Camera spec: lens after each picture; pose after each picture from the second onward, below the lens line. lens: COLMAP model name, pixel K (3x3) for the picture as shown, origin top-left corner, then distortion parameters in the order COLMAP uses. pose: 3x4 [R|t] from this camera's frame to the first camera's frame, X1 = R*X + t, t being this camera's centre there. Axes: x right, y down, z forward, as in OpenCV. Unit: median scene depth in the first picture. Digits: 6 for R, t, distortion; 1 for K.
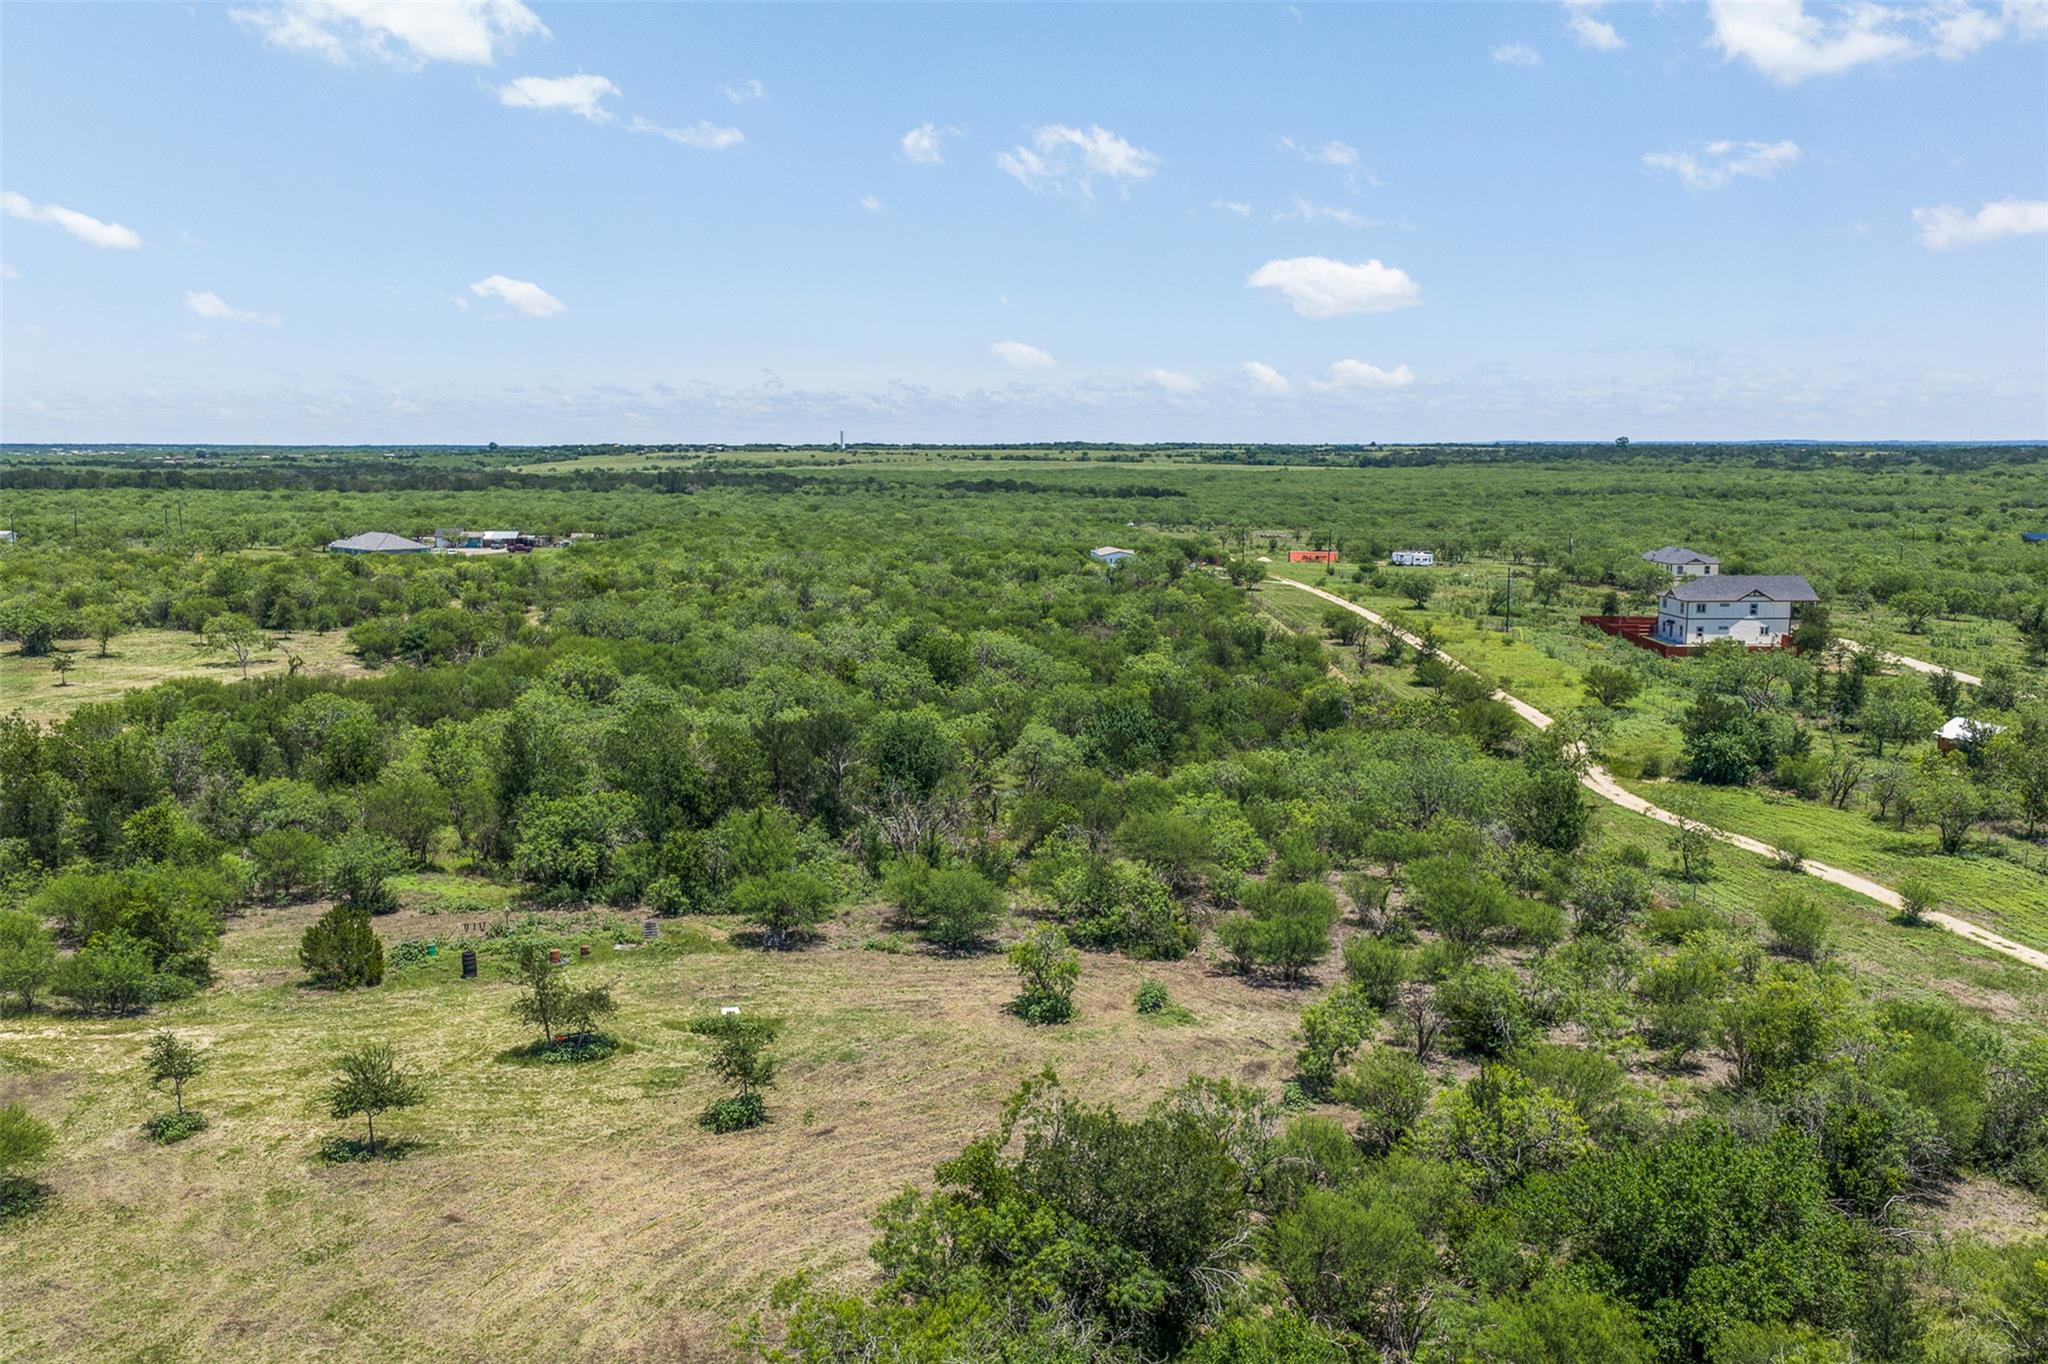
lens RADIAL K [[1697.8, 0, 1027.4], [0, 1697.8, 685.5], [0, 0, 1]] dist [0.030093, -0.064739]
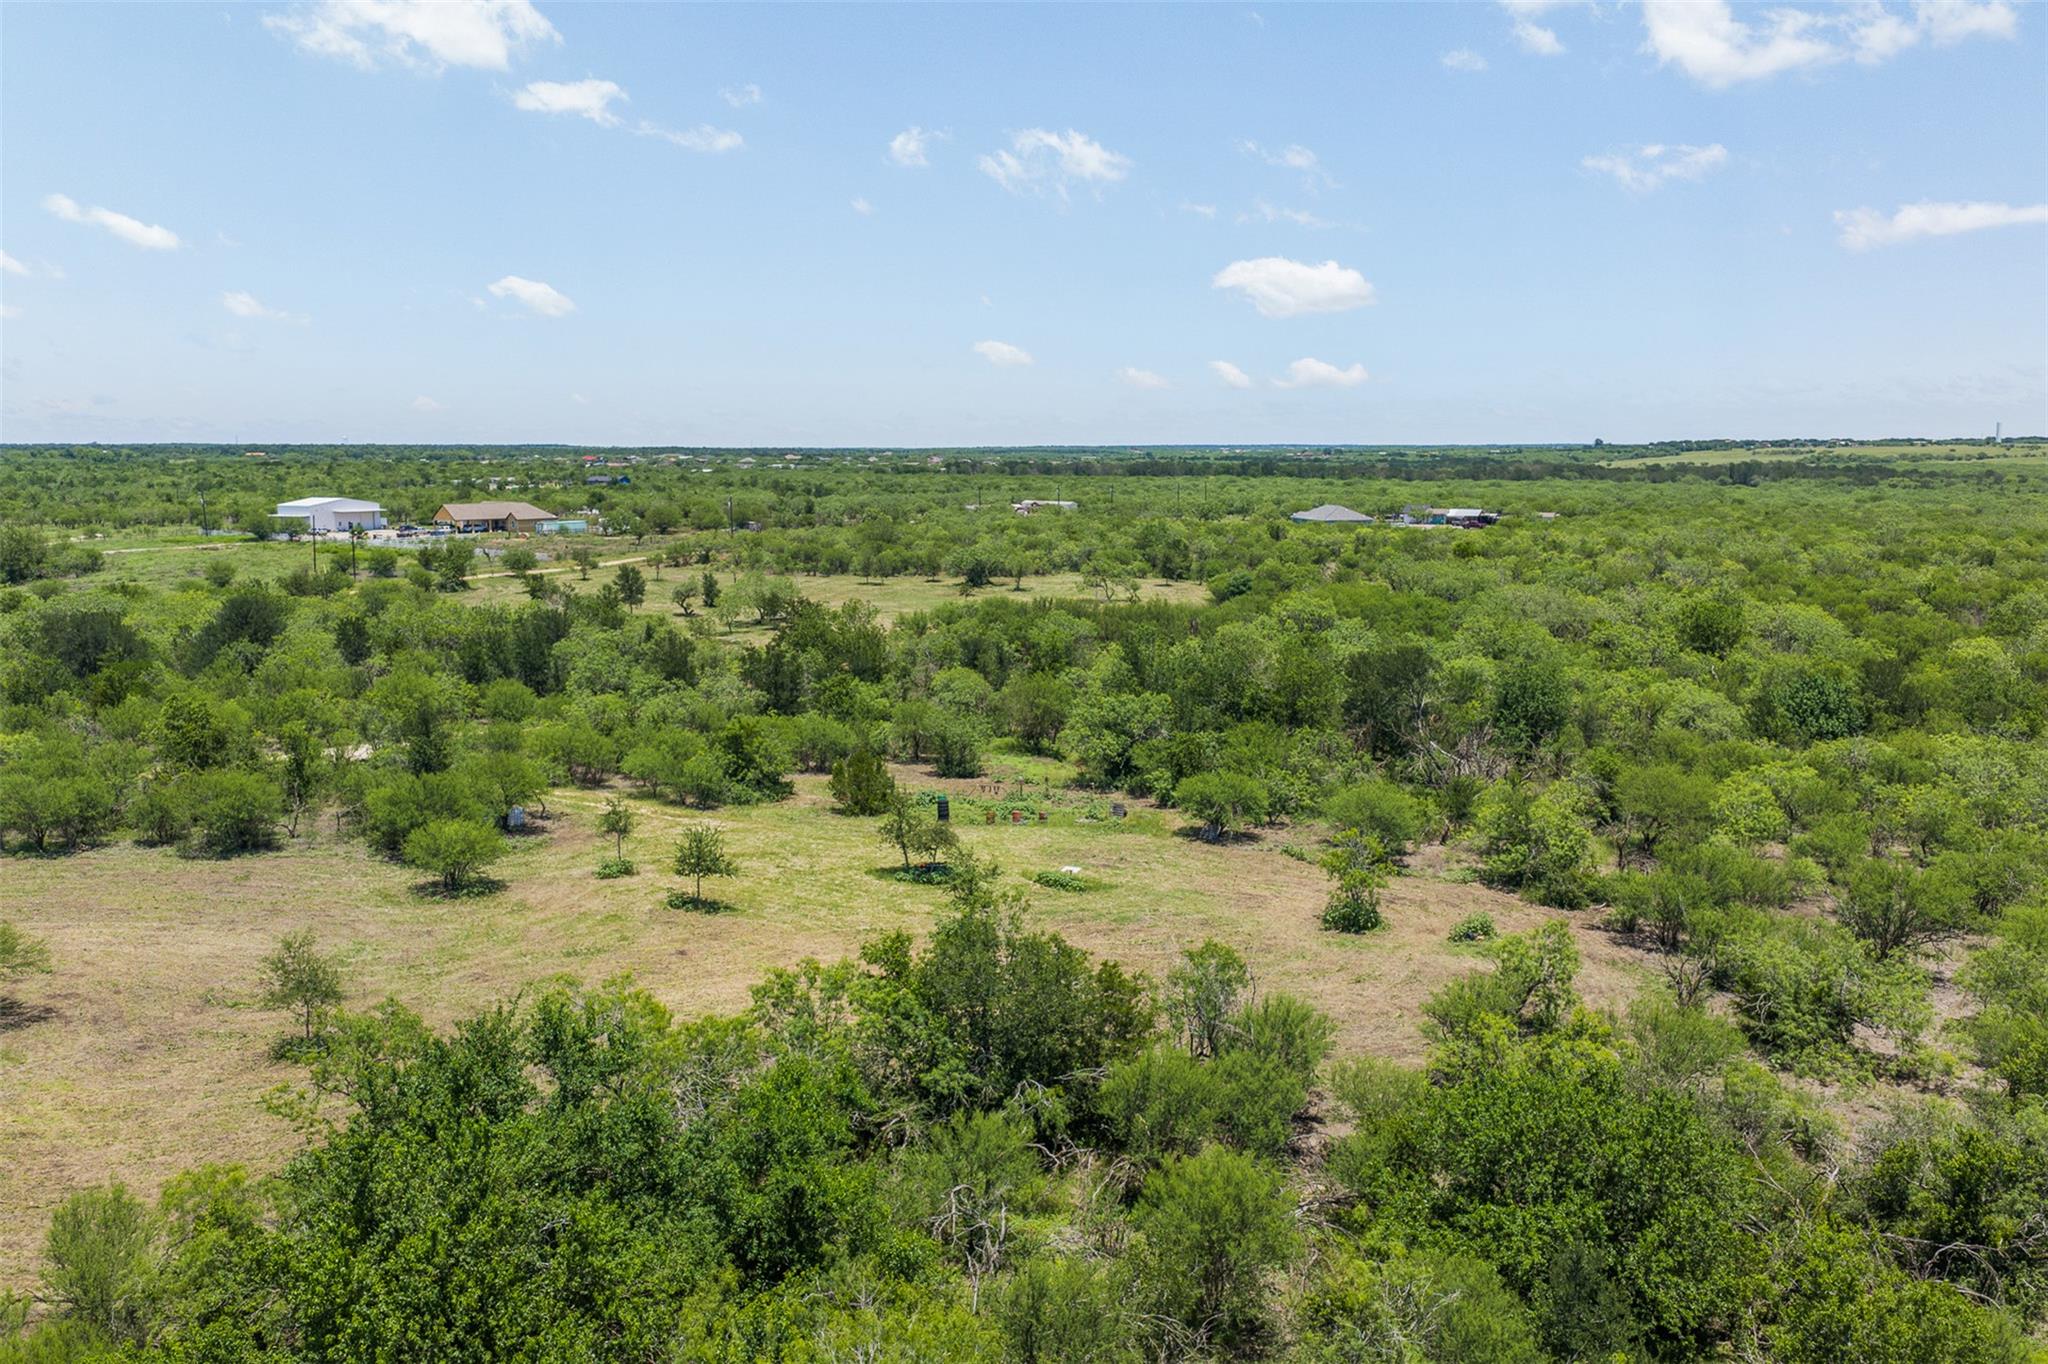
lens RADIAL K [[1697.8, 0, 1027.4], [0, 1697.8, 685.5], [0, 0, 1]] dist [0.030093, -0.064739]
pose [[0.804387, 0.079561, -0.588754, 0.147210], [-0.079544, 0.996493, 0.025984, 0.015711], [0.588757, 0.025931, 0.807894, 0.032233]]
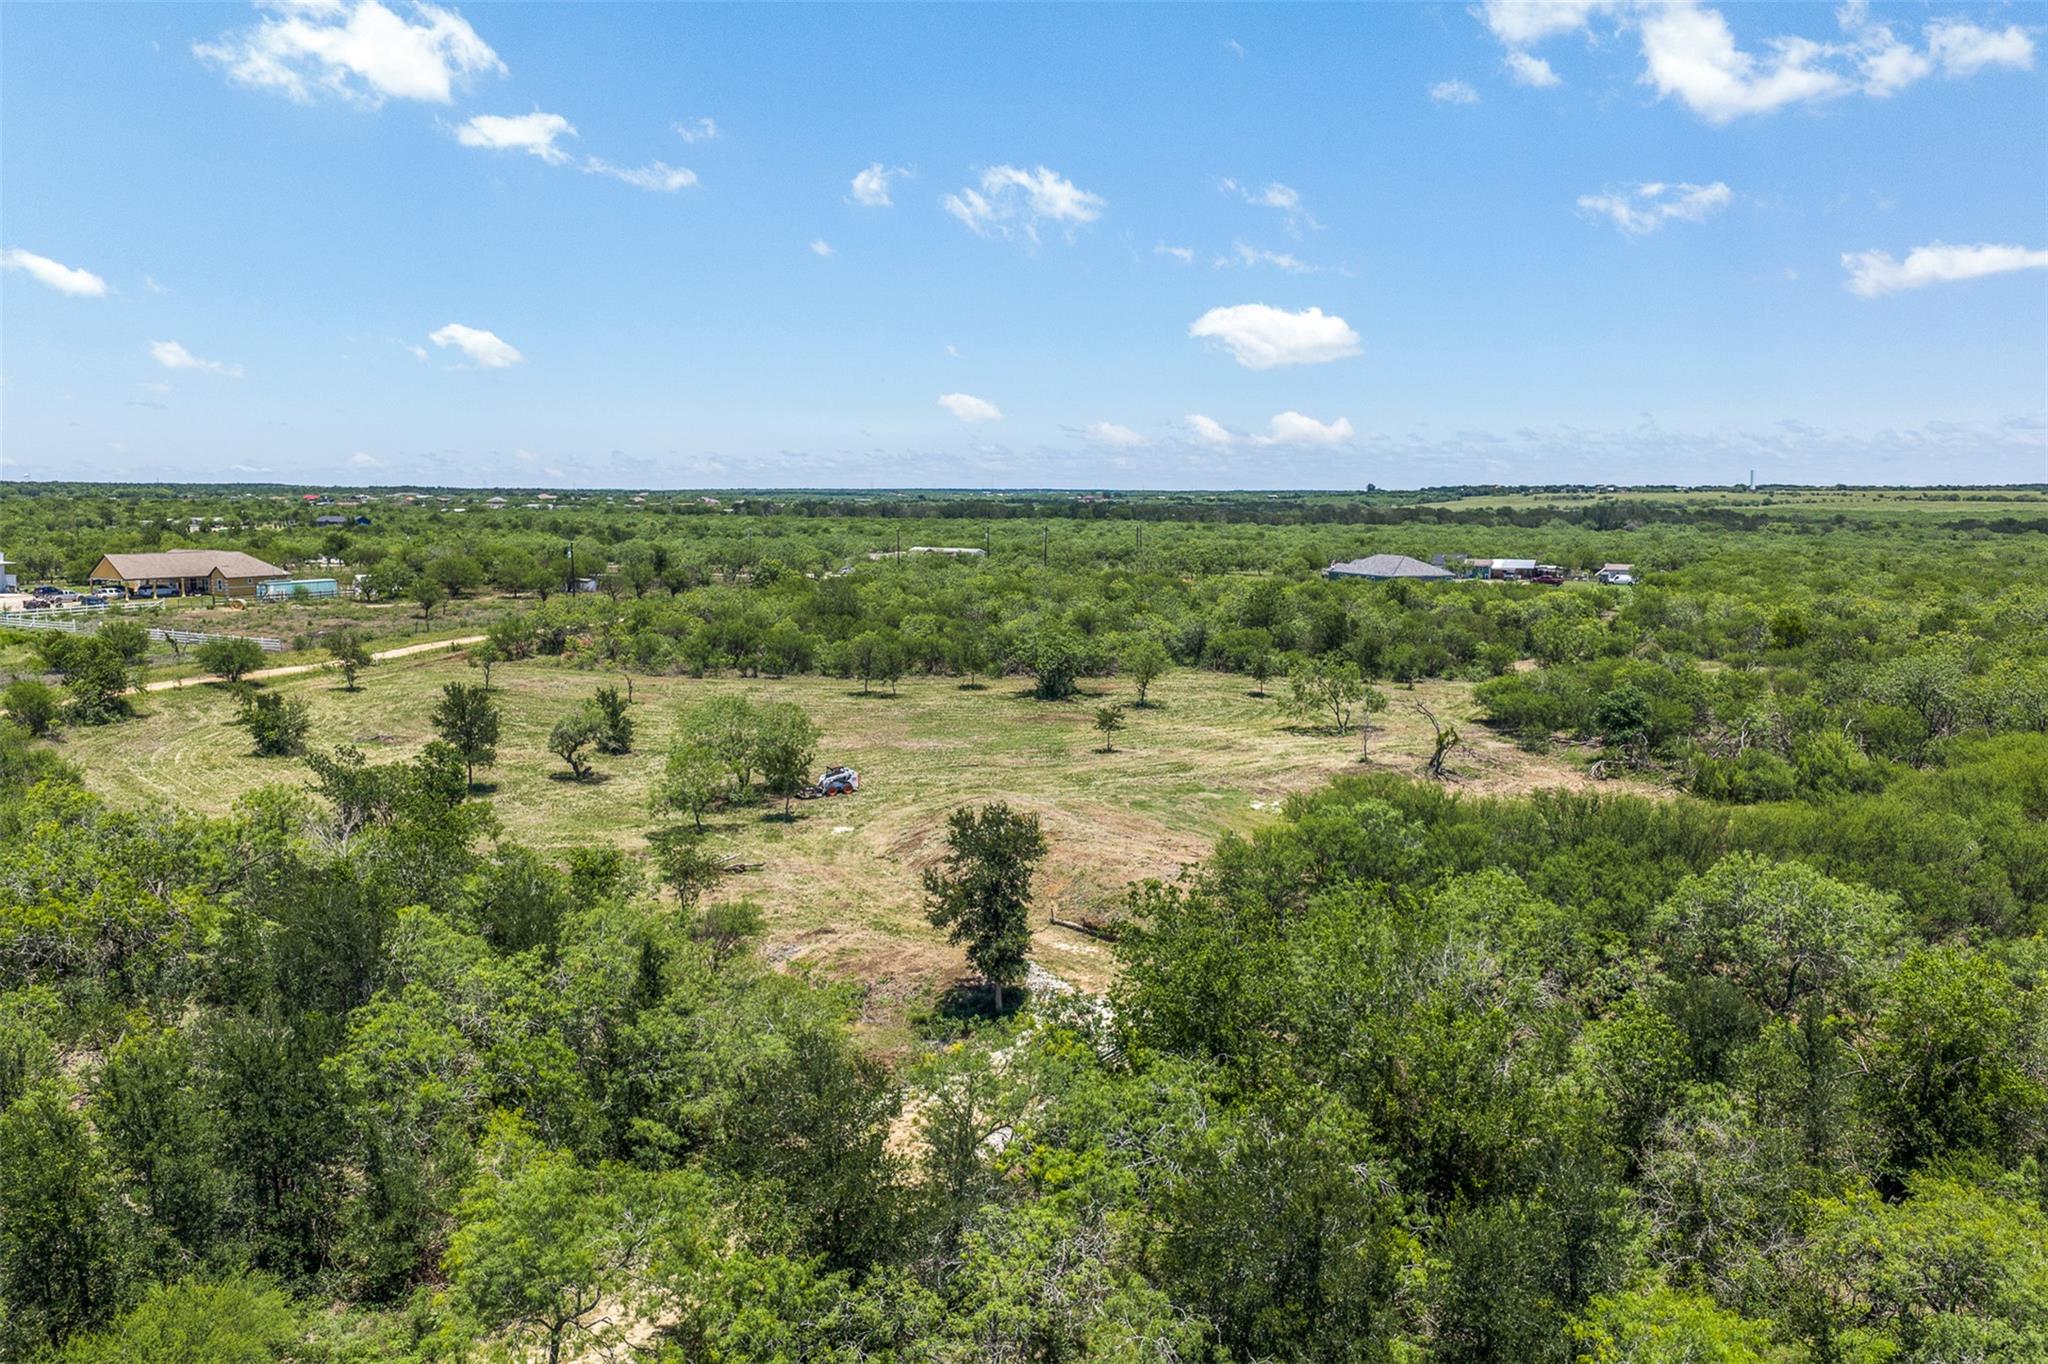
lens RADIAL K [[1697.8, 0, 1027.4], [0, 1697.8, 685.5], [0, 0, 1]] dist [0.030093, -0.064739]
pose [[0.883532, 0.054704, -0.465165, -0.221951], [-0.067284, 0.997679, -0.010470, -0.012639], [0.463512, 0.040549, 0.885162, 0.308718]]
